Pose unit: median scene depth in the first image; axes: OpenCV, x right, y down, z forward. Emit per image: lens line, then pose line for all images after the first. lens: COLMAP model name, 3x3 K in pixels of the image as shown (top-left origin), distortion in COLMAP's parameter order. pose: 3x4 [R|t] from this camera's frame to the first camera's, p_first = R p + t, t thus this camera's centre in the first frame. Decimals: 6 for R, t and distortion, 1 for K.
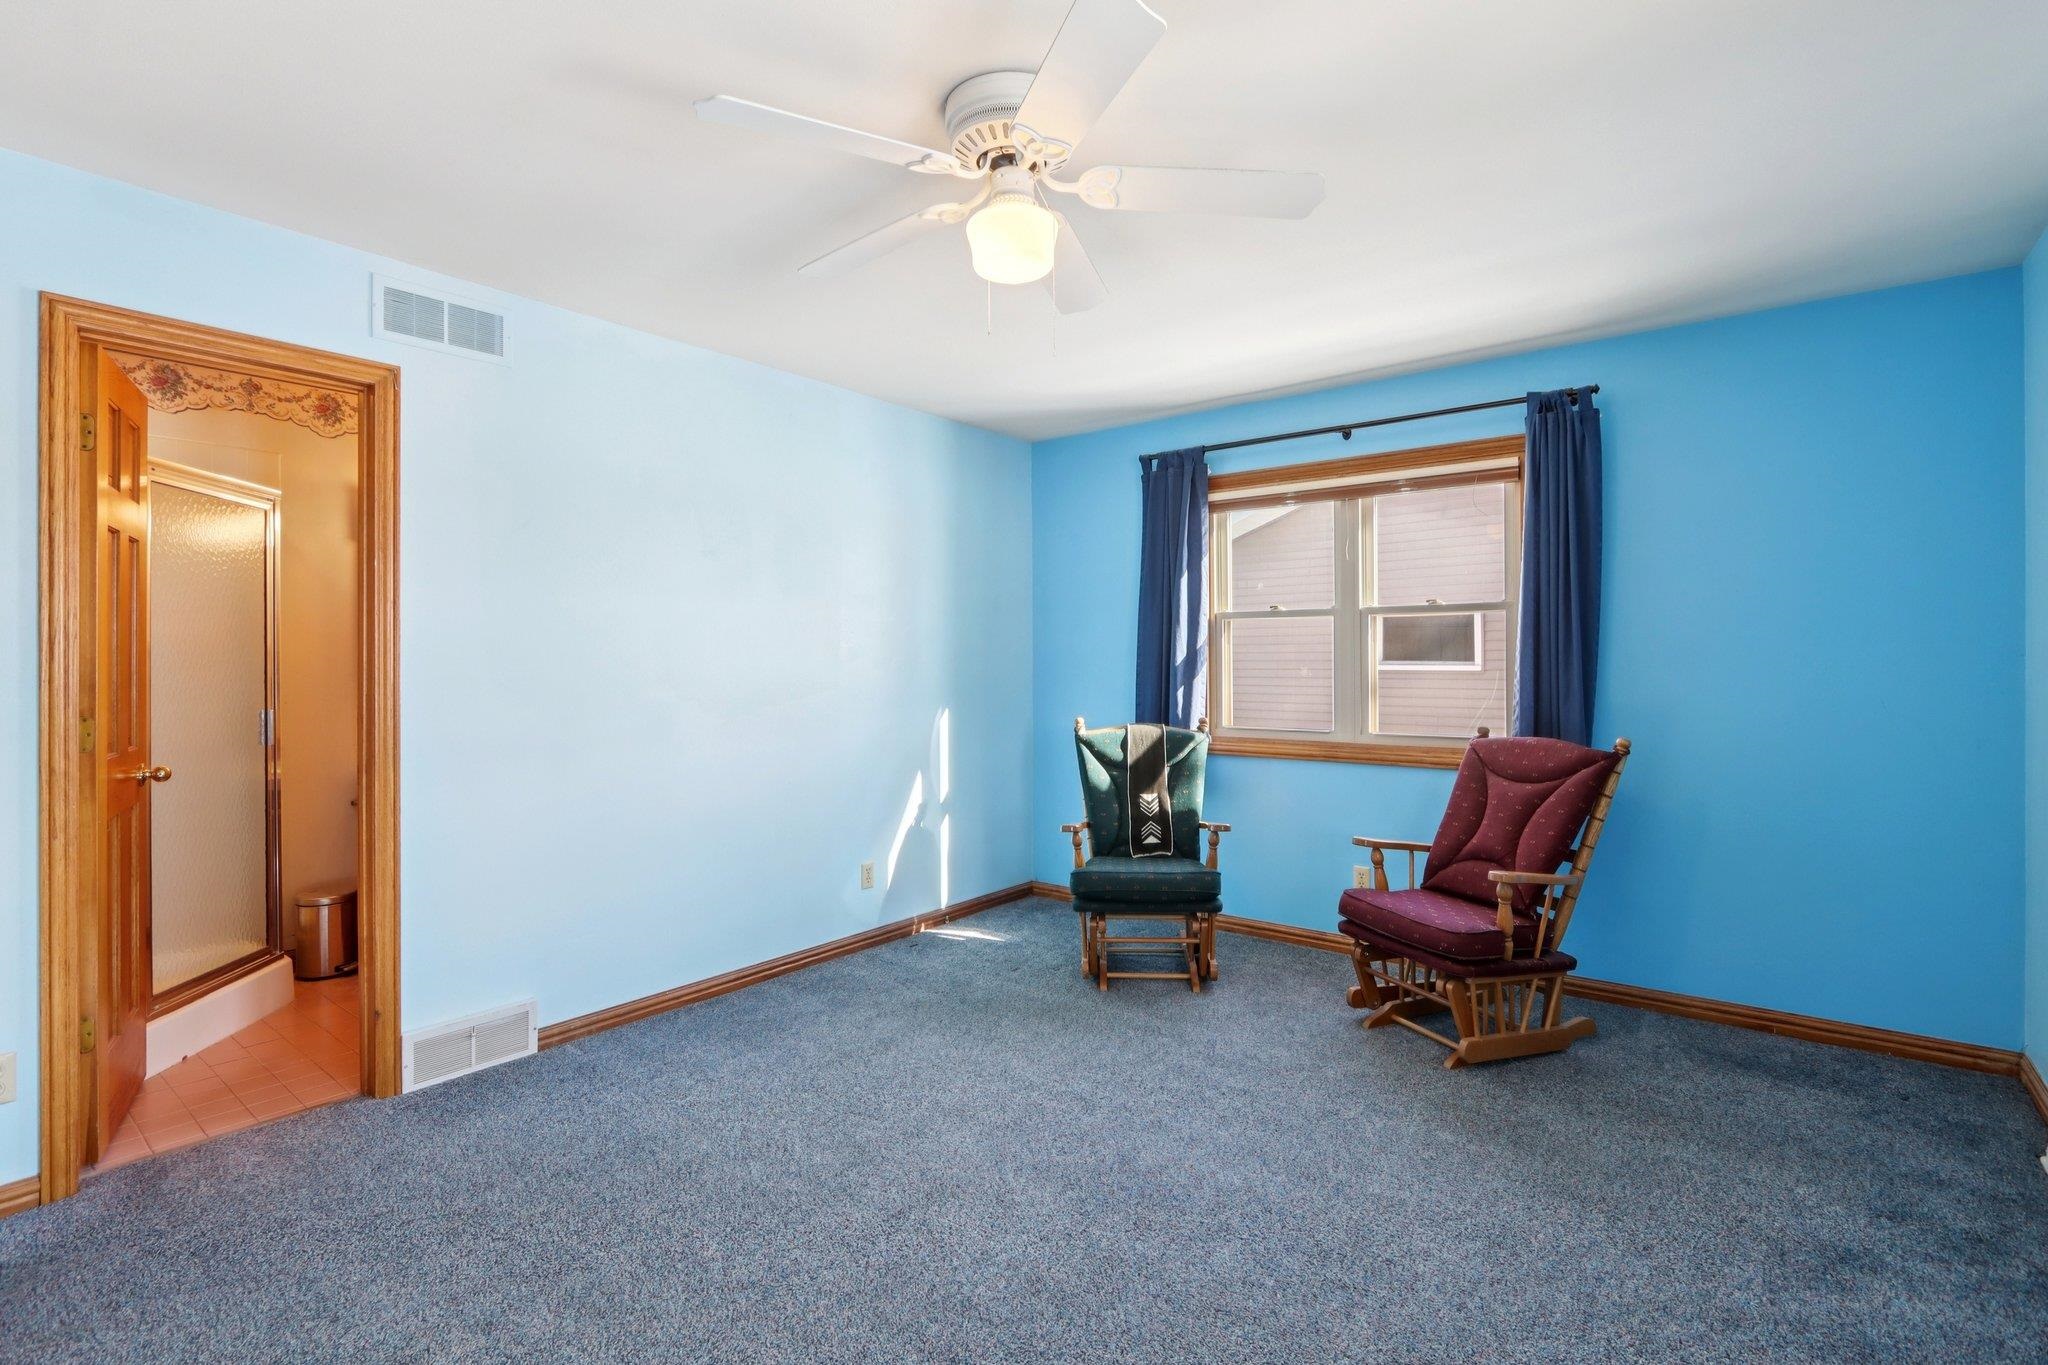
lens RADIAL K [[954.3, 0, 1036.0], [0, 954.3, 656.8], [0, 0, 1]] dist [-0.026317, -0.000050]
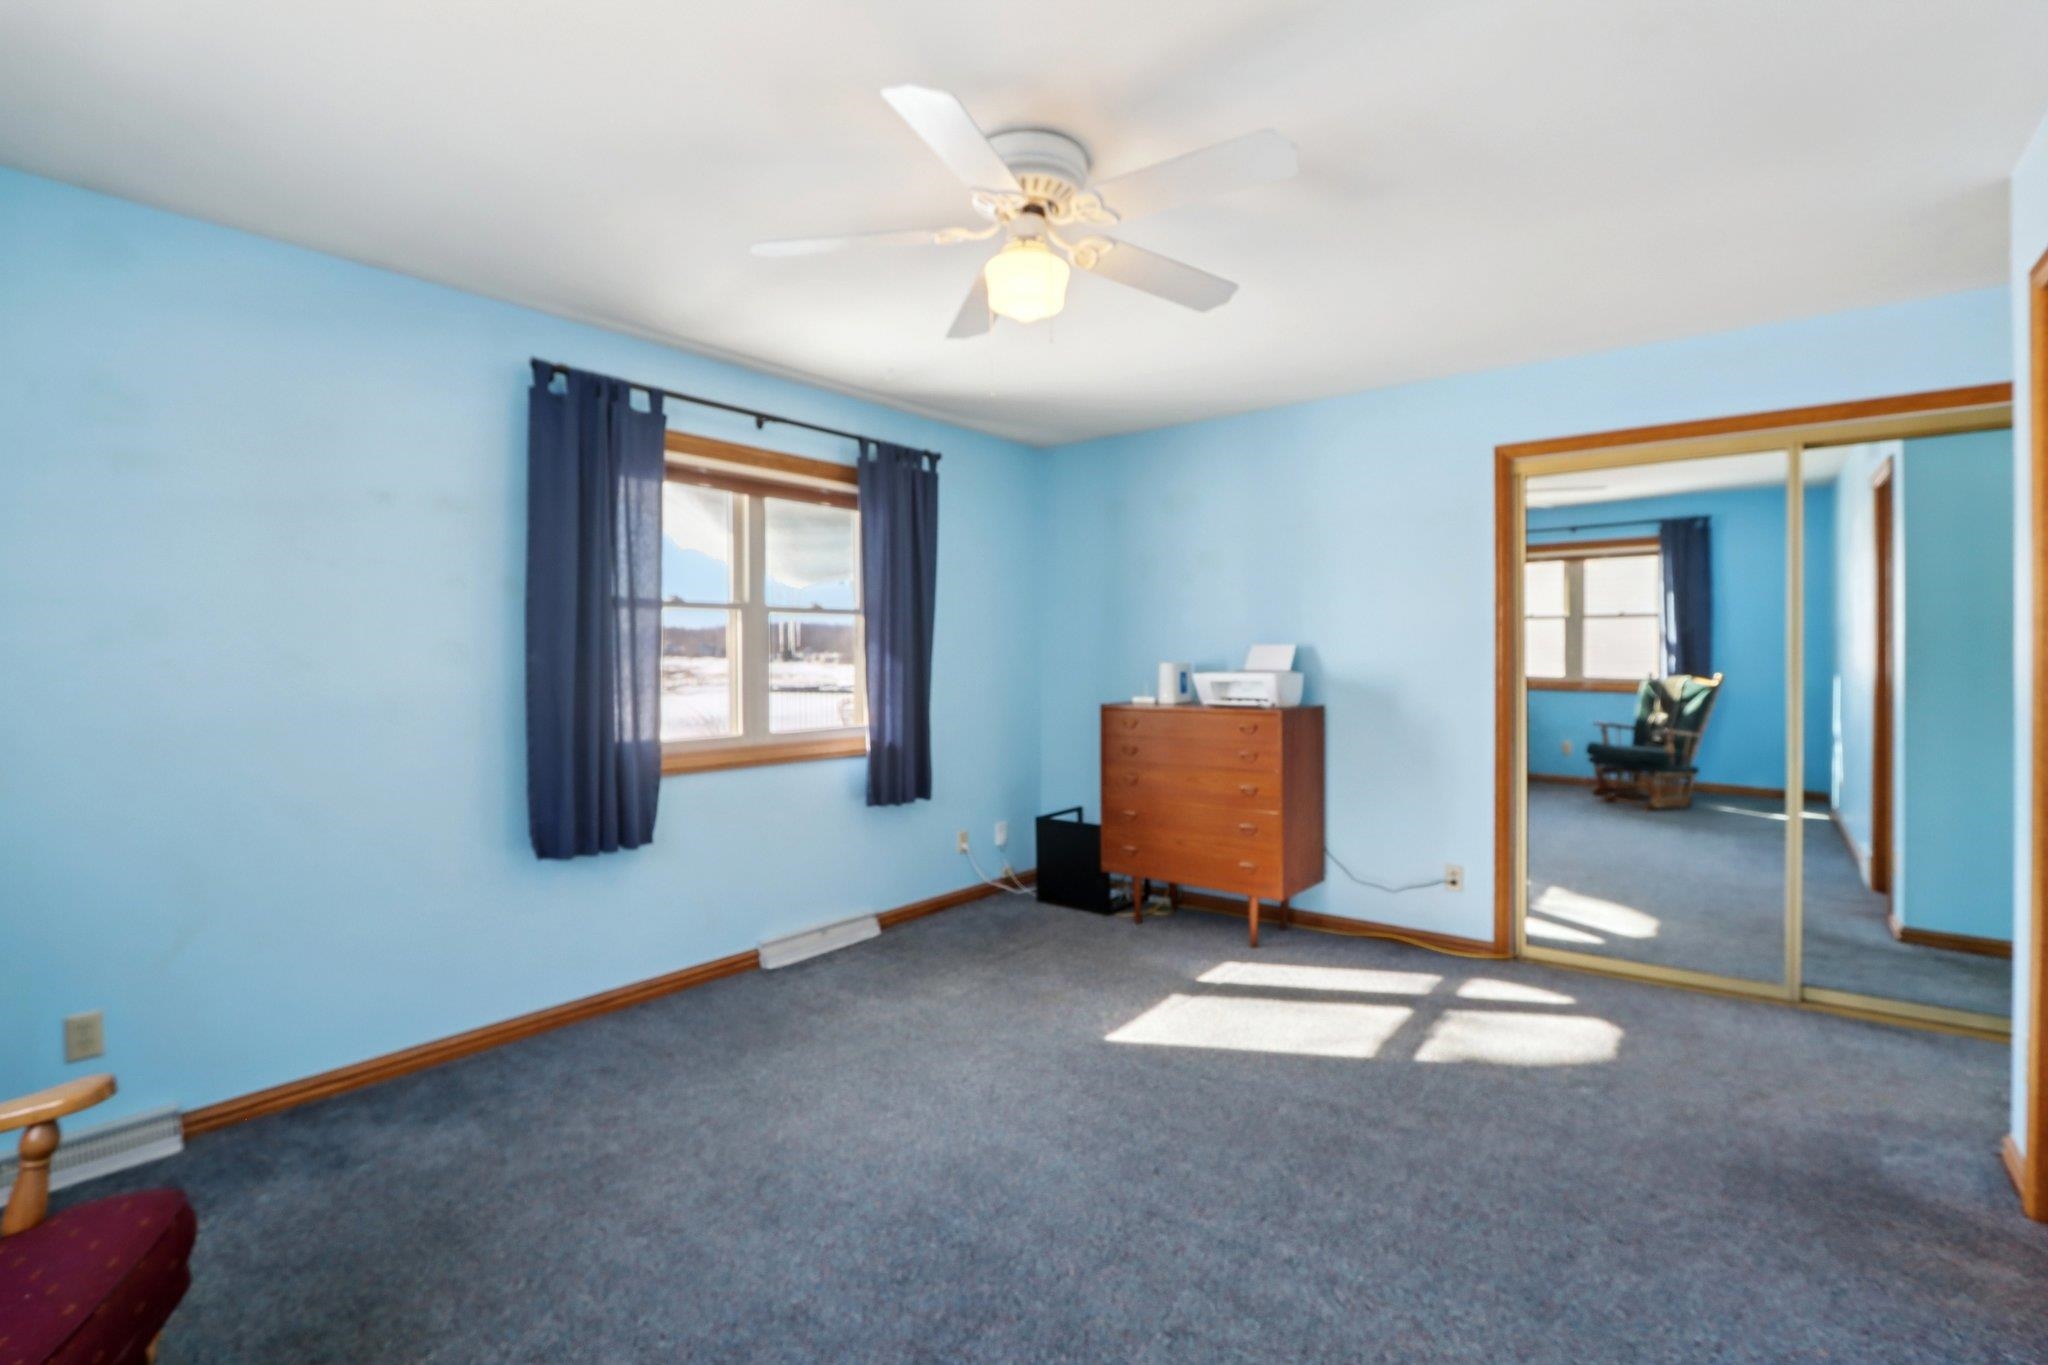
lens RADIAL K [[945.6, 0, 1000.8], [0, 945.6, 643.8], [0, 0, 1]] dist [-0.022746, 0.000071]
pose [[-0.999719, 0.005875, 0.022957, -0.007846], [0.005838, 0.999982, -0.001684, -0.007433], [-0.022967, -0.001549, -0.999735, 1.196648]]
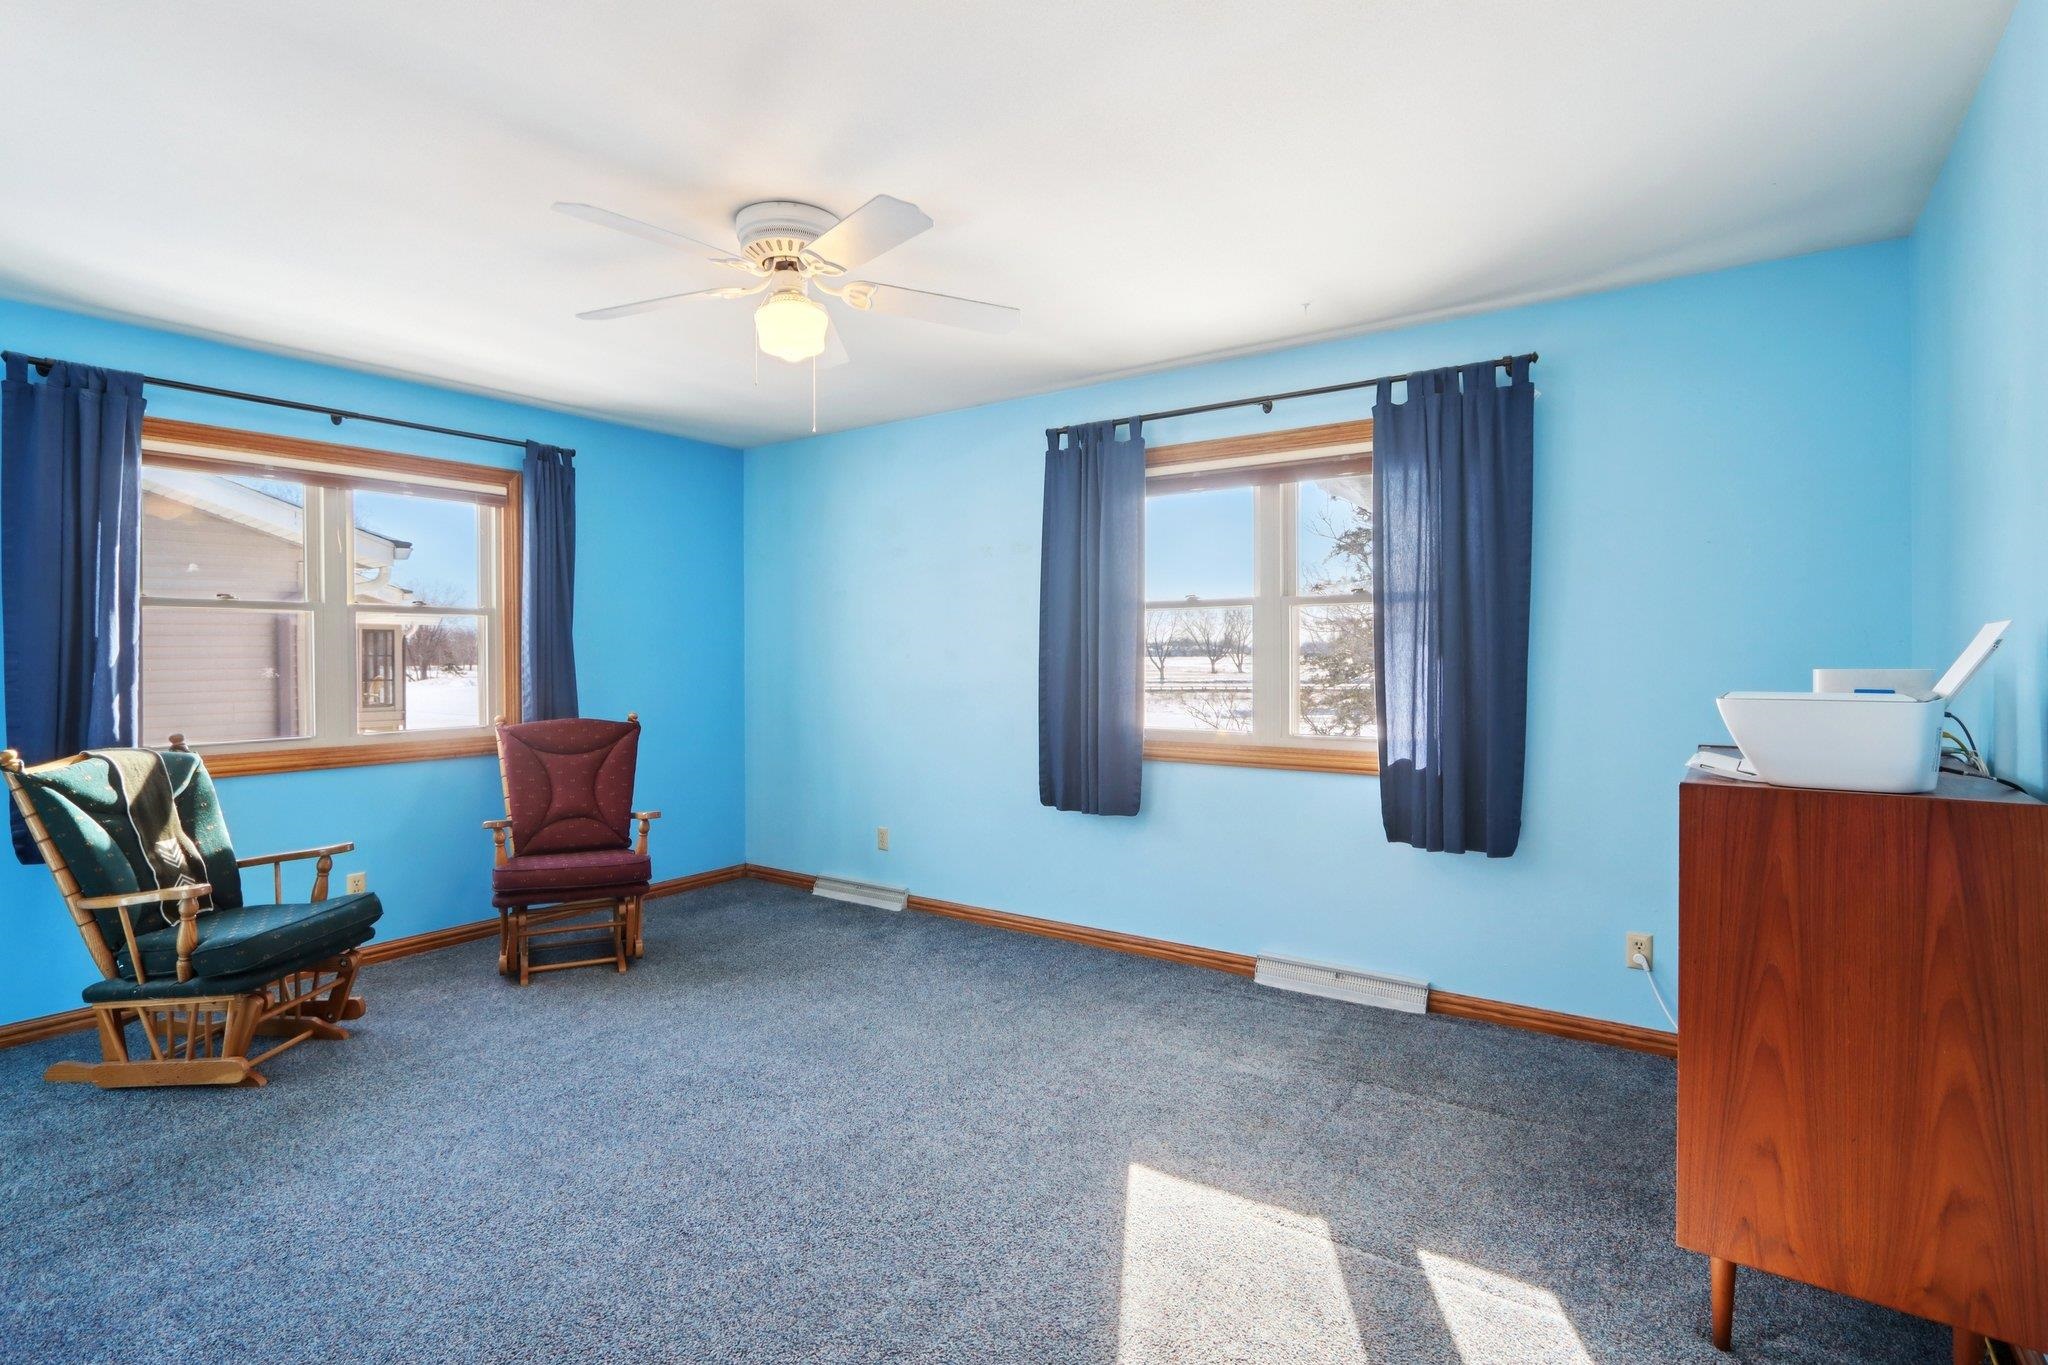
lens RADIAL K [[954.3, 0, 1036.0], [0, 954.3, 656.8], [0, 0, 1]] dist [-0.026317, -0.000050]
pose [[-0.070591, 0.005561, 0.997490, -0.733952], [0.005954, 0.999969, -0.005153, 0.011143], [-0.997488, 0.005575, -0.070622, 0.429467]]
